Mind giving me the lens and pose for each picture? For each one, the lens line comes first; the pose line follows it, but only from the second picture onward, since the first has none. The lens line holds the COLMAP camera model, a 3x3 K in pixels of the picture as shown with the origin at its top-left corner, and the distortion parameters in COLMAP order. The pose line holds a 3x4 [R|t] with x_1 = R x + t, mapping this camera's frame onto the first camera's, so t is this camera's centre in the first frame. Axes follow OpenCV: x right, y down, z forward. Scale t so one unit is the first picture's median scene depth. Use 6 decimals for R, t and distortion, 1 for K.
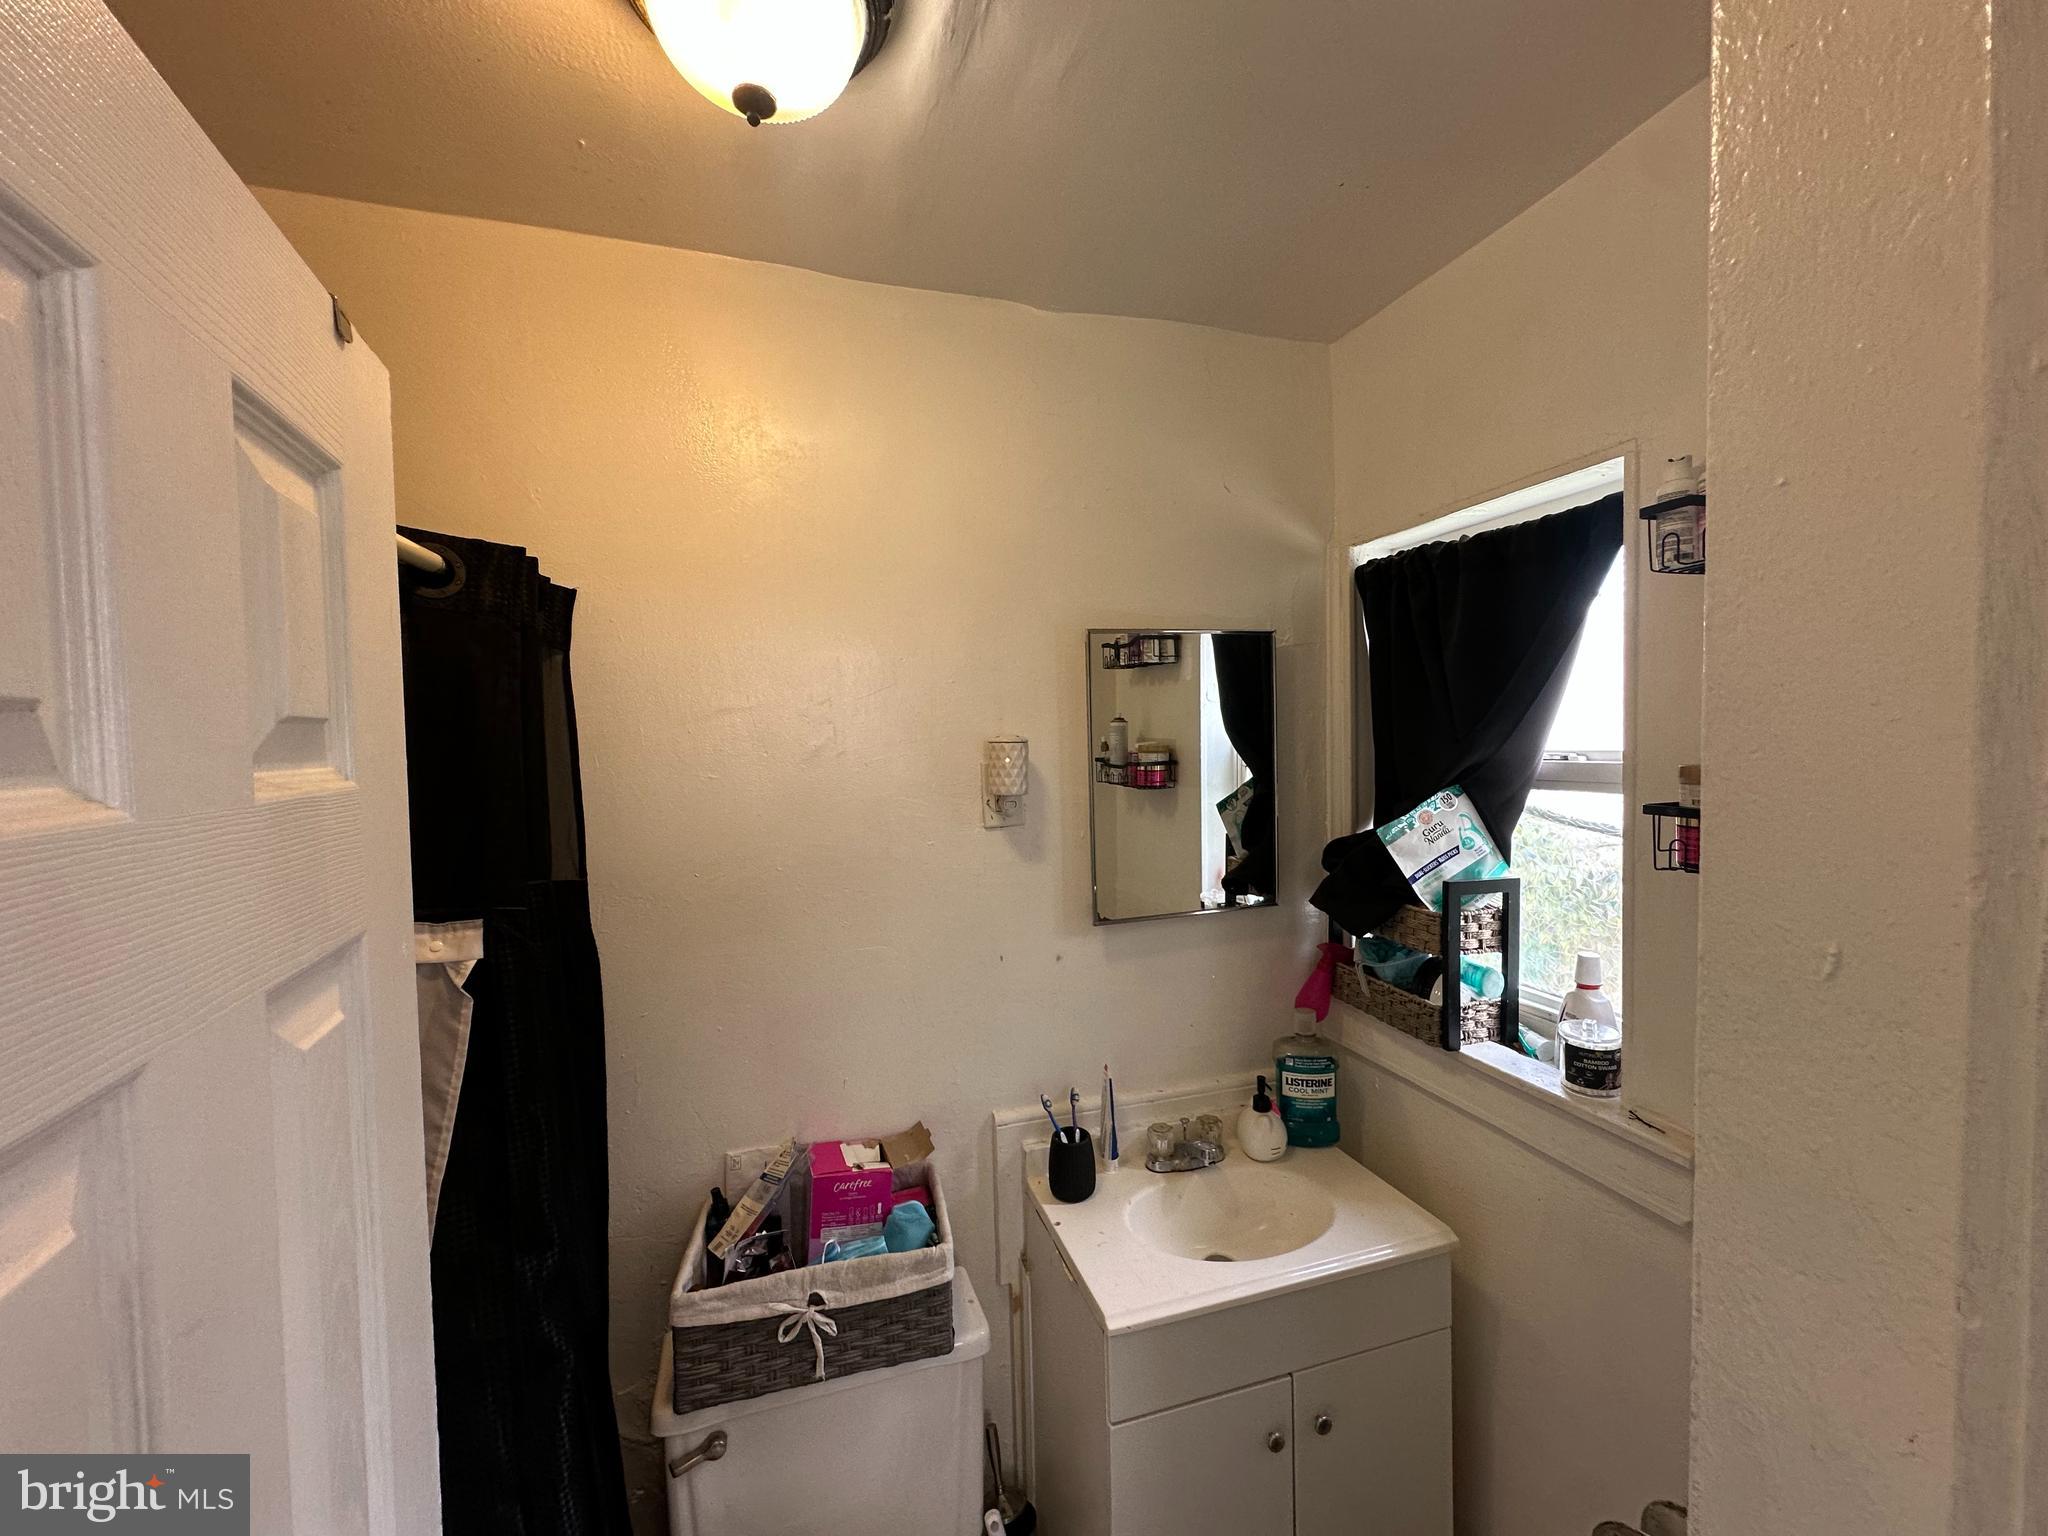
lens RADIAL K [[817.2, 0, 1021.4], [0, 817.2, 768.1], [0, 0, 1]] dist [-0.005071, 0.000817]
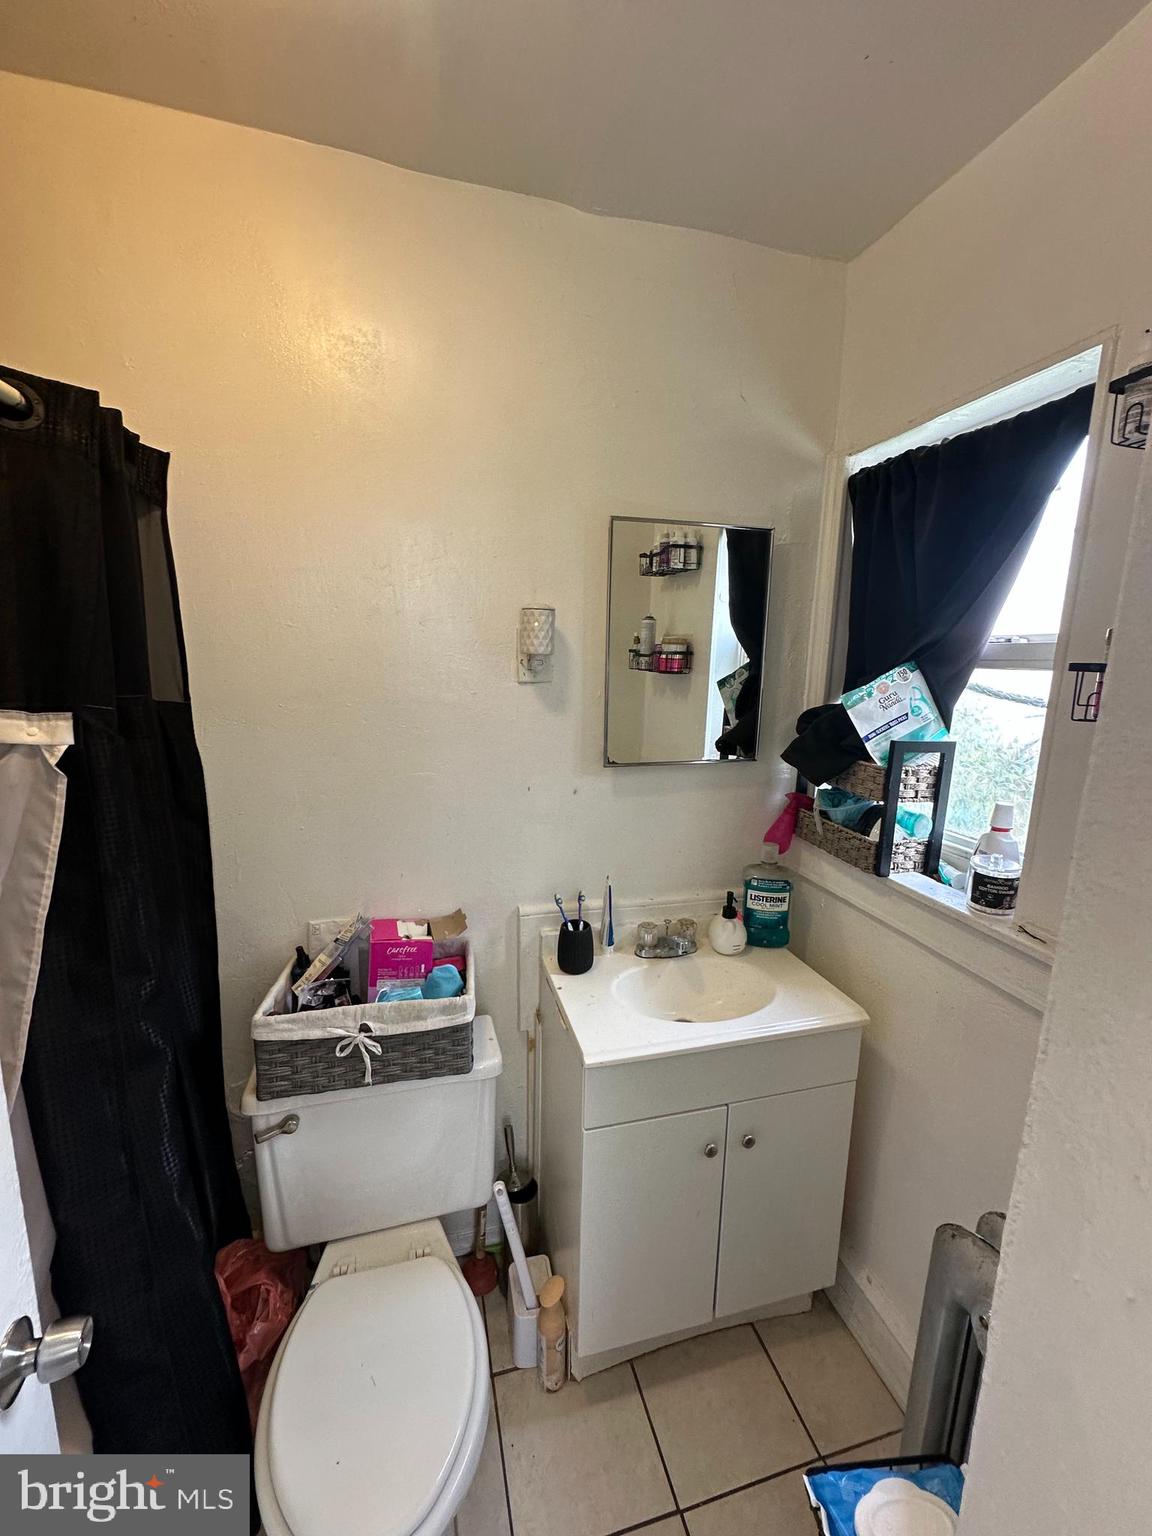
lens RADIAL K [[612.9, 0, 573.0], [0, 612.9, 767.1], [0, 0, 1]] dist [-0.005071, 0.000817]
pose [[0.998298, 0.050410, -0.029319, 0.075506], [-0.045847, 0.989144, 0.139613, 0.071346], [0.036038, -0.138031, 0.989772, 0.081780]]
